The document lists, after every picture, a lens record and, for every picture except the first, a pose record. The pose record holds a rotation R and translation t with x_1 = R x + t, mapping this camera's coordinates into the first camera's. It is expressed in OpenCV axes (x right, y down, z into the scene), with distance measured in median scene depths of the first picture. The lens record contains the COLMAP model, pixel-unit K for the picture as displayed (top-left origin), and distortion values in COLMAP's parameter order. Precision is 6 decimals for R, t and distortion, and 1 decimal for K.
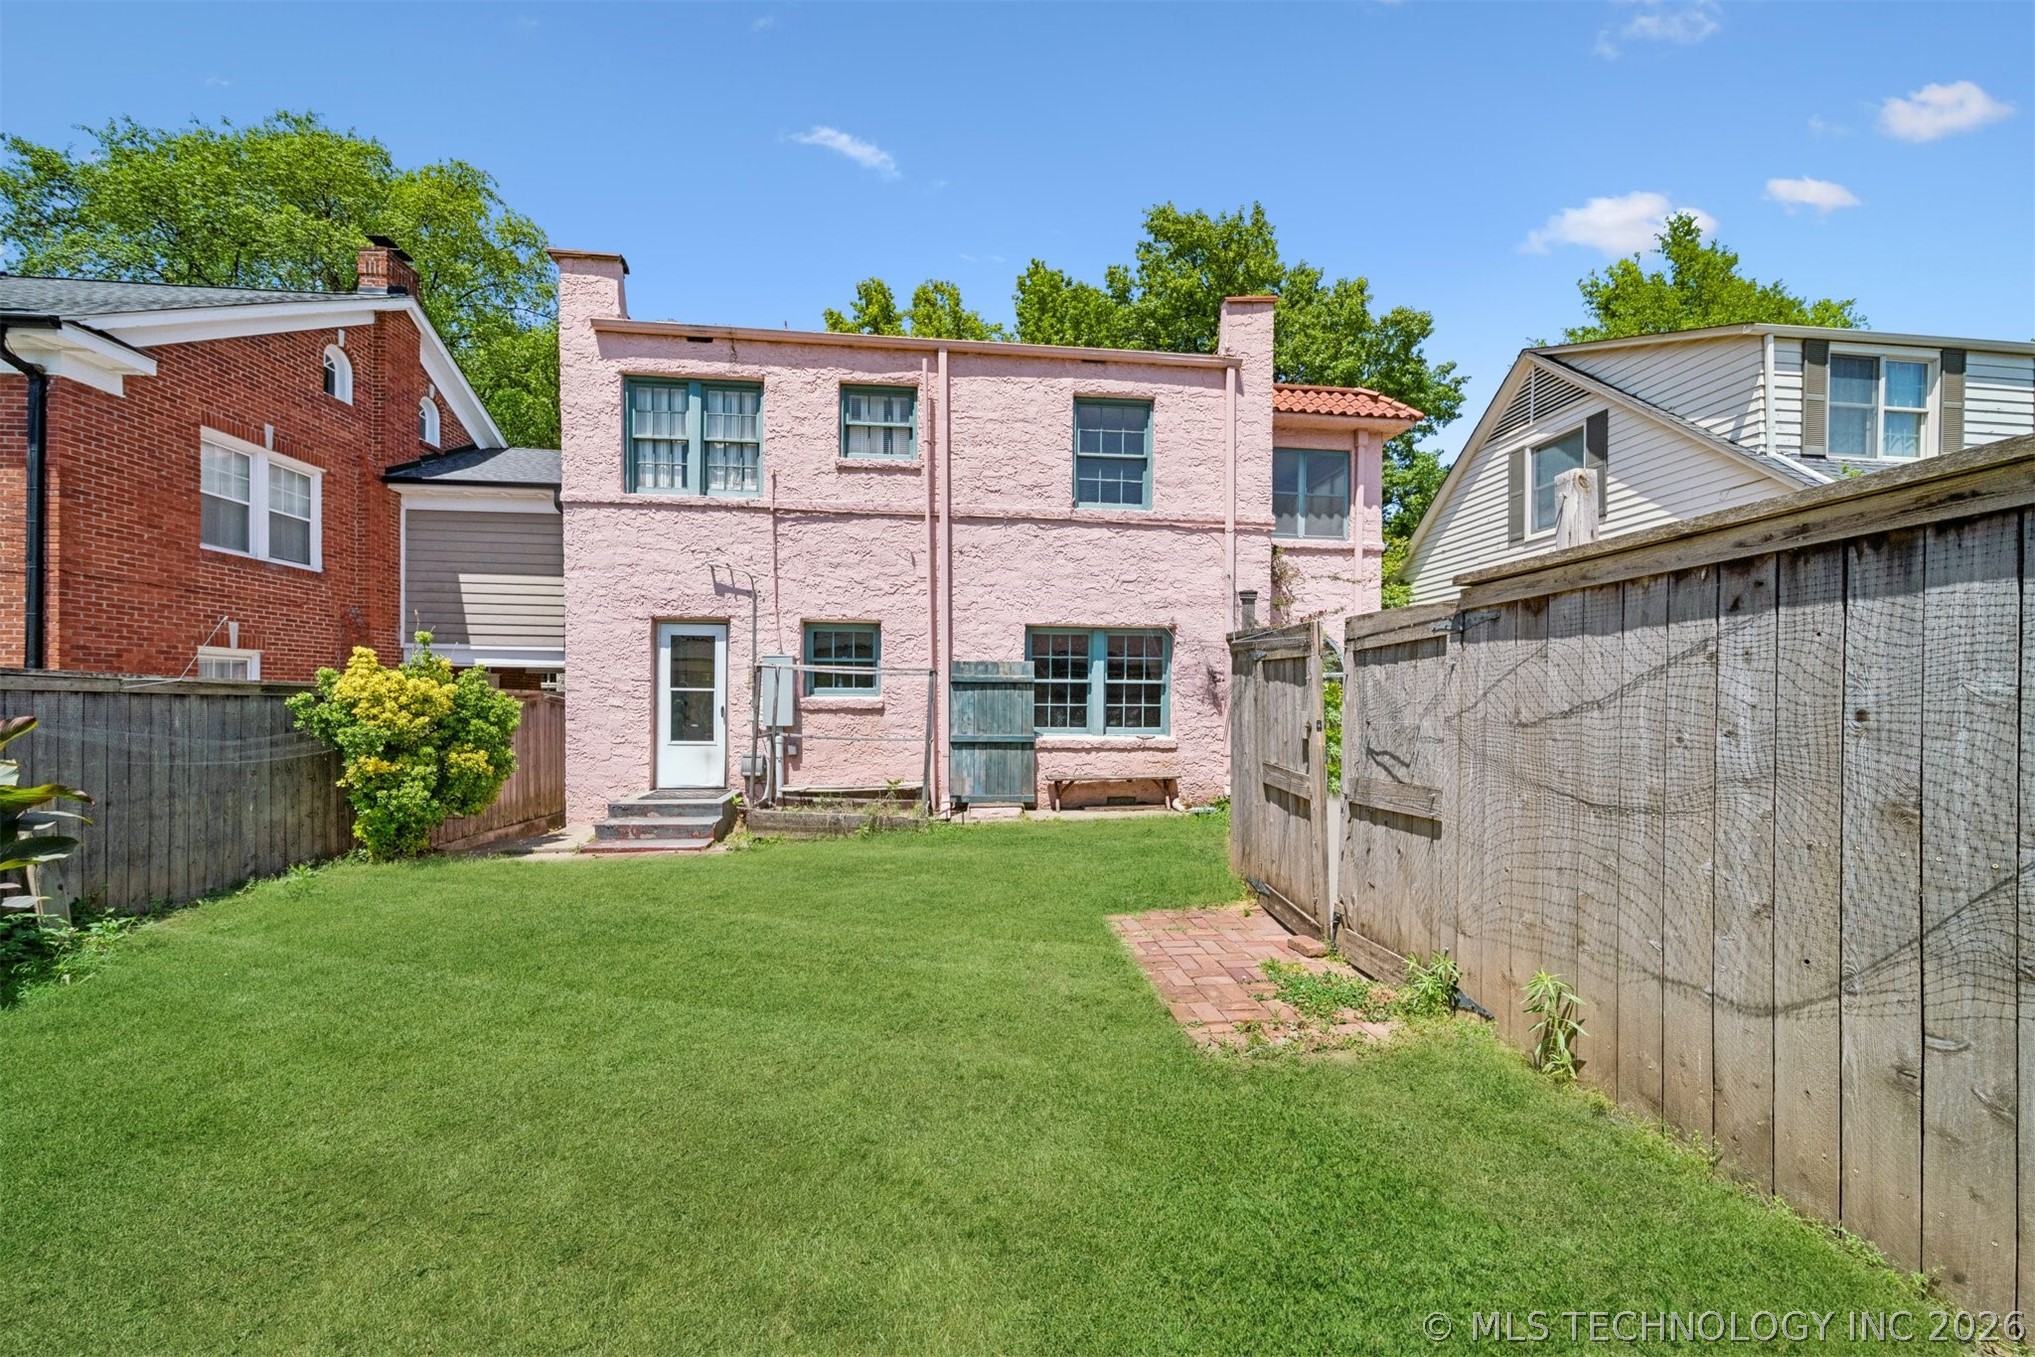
lens RADIAL K [[738.1, 0, 1038.5], [0, 738.1, 704.6], [0, 0, 1]] dist [-0.005654, -0.000067]
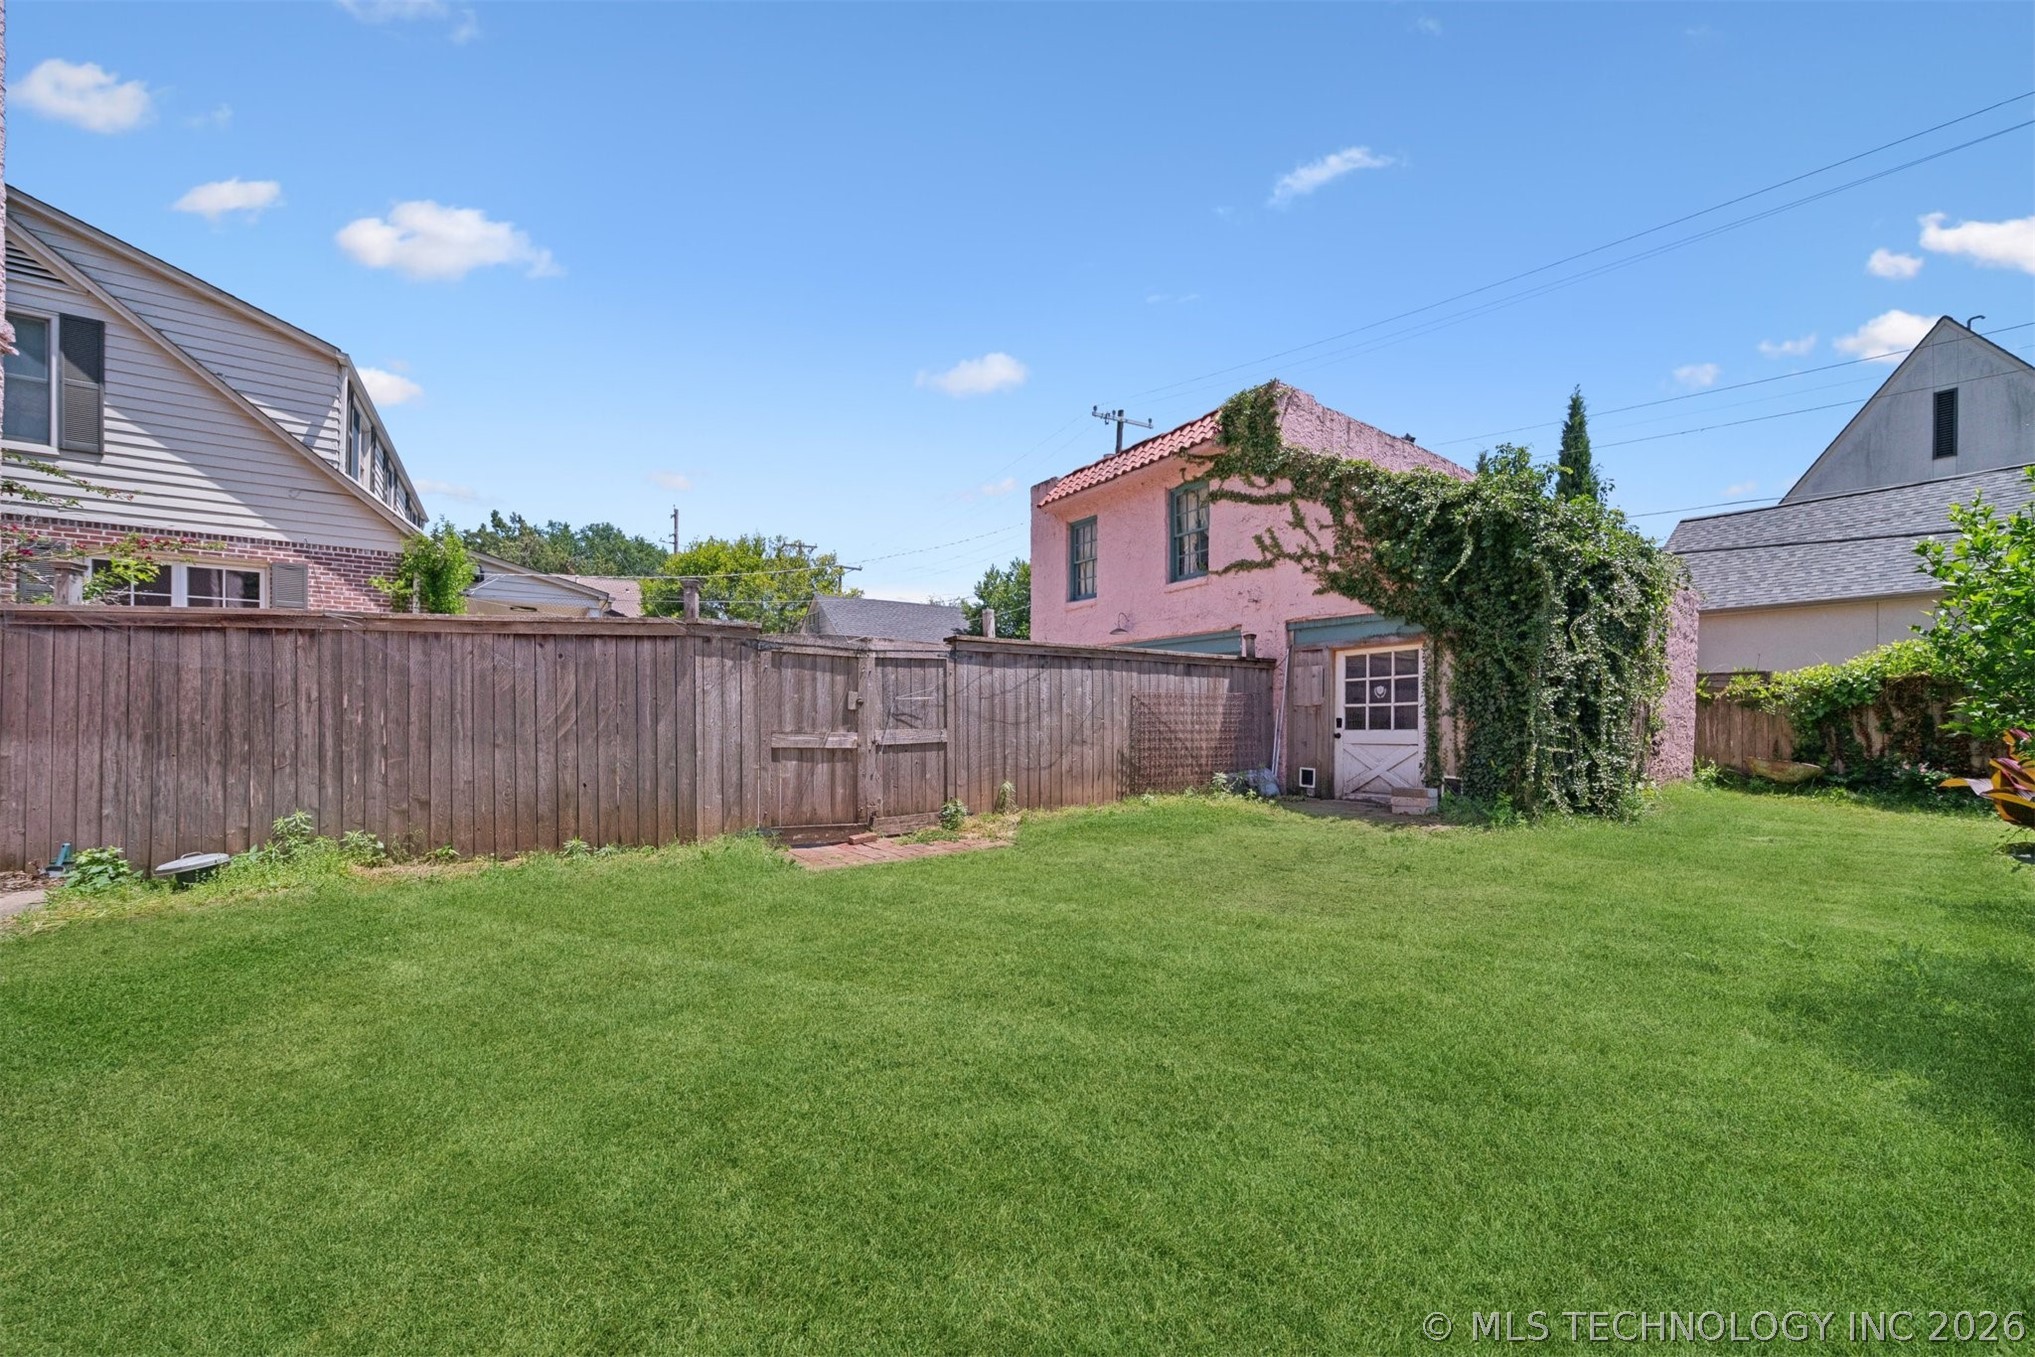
lens RADIAL K [[767.8, 0, 1046.9], [0, 767.8, 717.0], [0, 0, 1]] dist [0.000738, 0.000052]
pose [[-0.494190, -0.004182, 0.869344, -0.565907], [-0.000859, 0.999990, 0.004322, 0.024843], [-0.869353, 0.001389, -0.494189, 0.658188]]
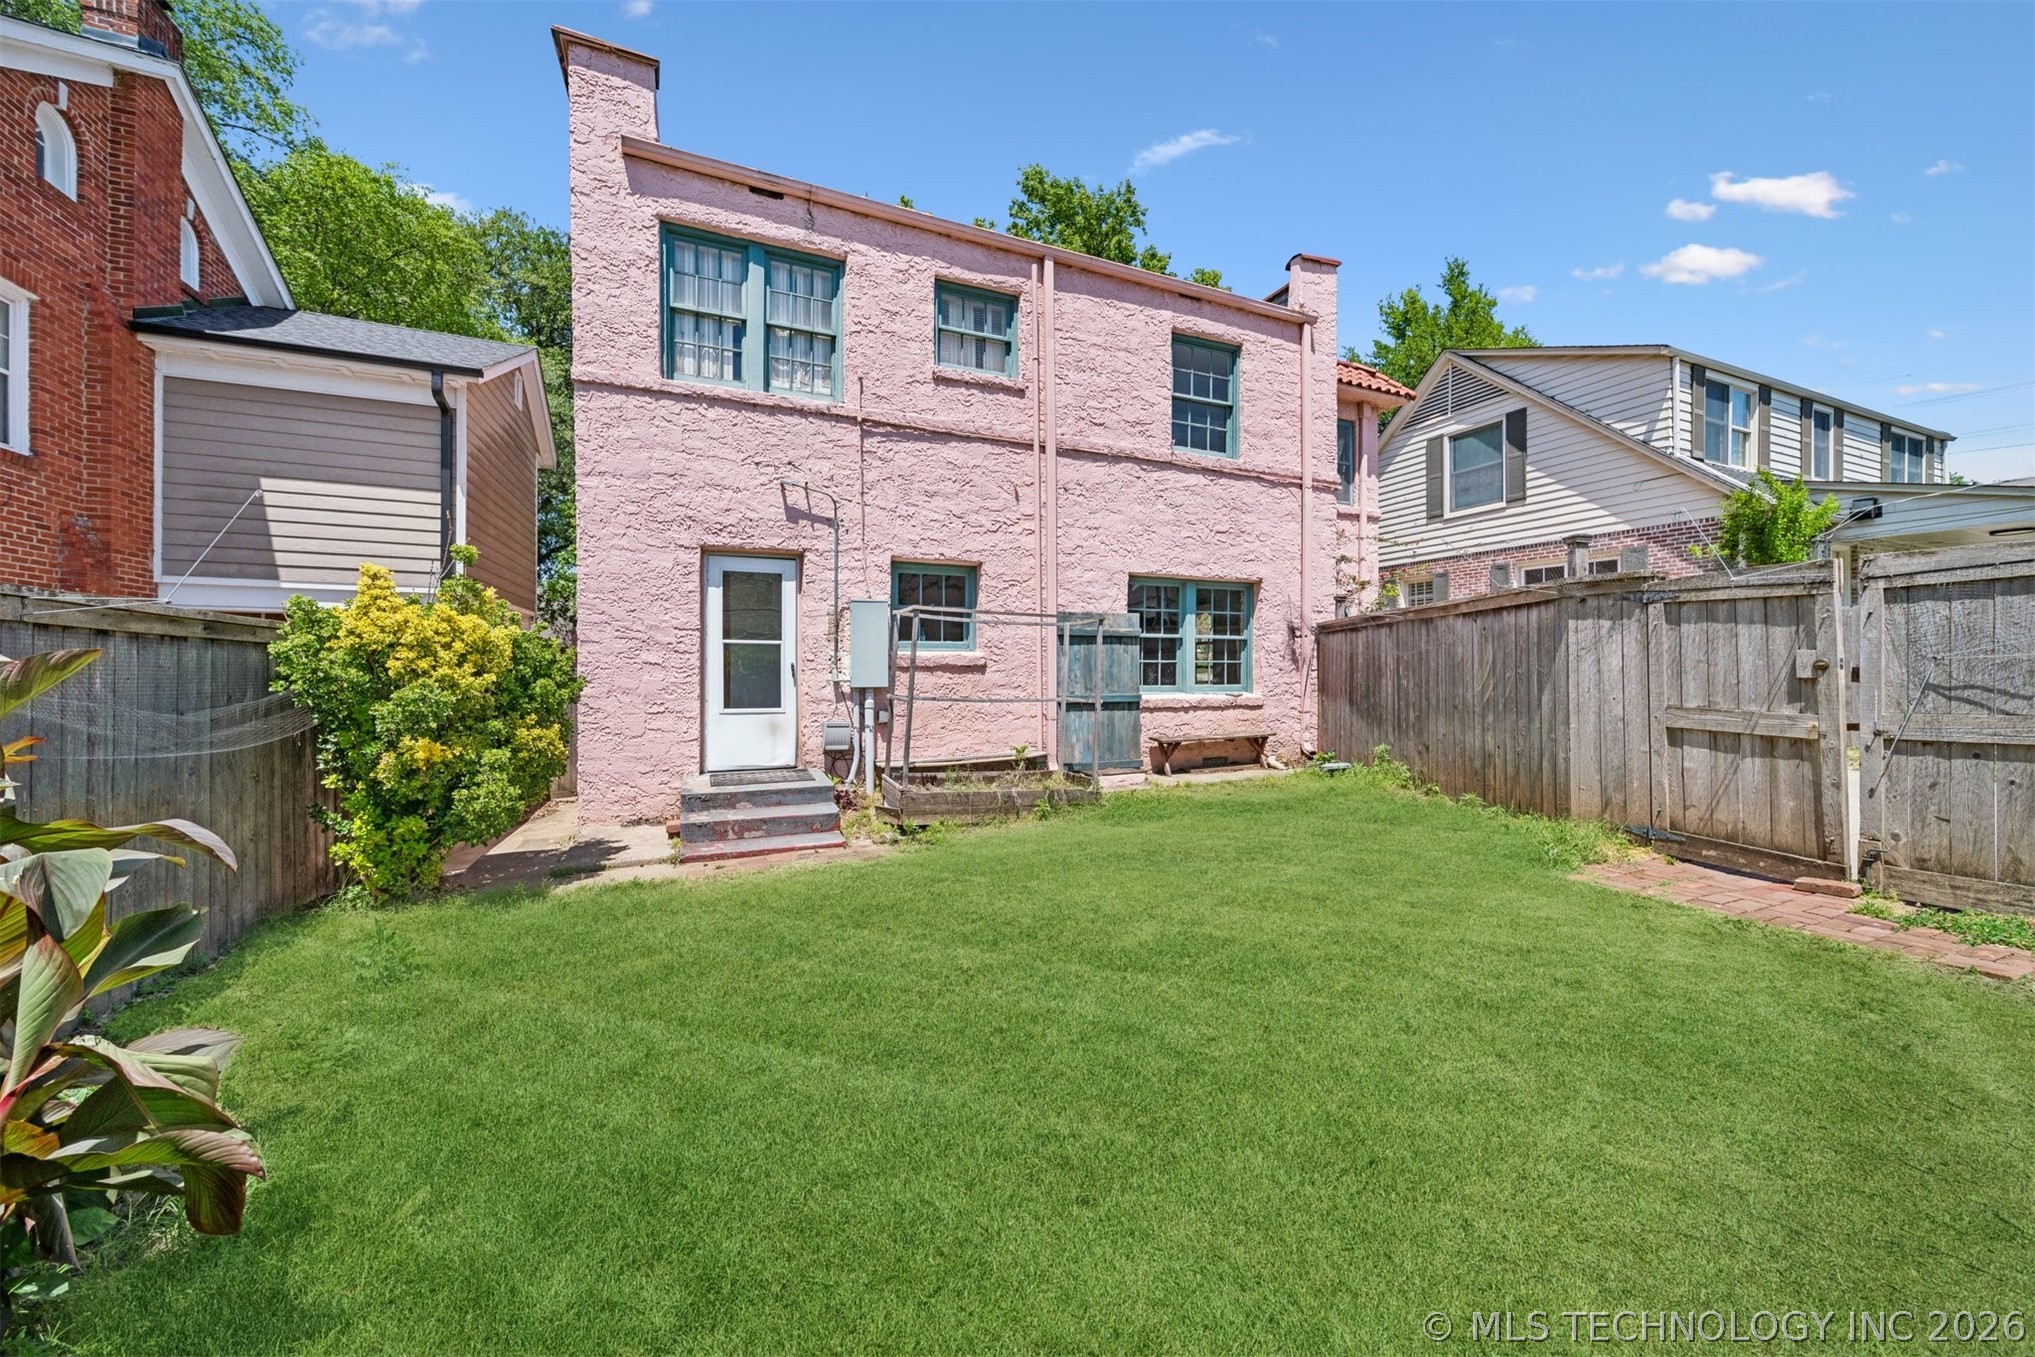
lens RADIAL K [[738.1, 0, 1027.5], [0, 738.1, 670.2], [0, 0, 1]] dist [-0.005654, -0.000067]
pose [[0.952461, -0.006347, 0.304594, -0.417502], [0.007706, 0.999965, -0.003258, 0.013887], [-0.304563, 0.005450, 0.952477, 0.167951]]
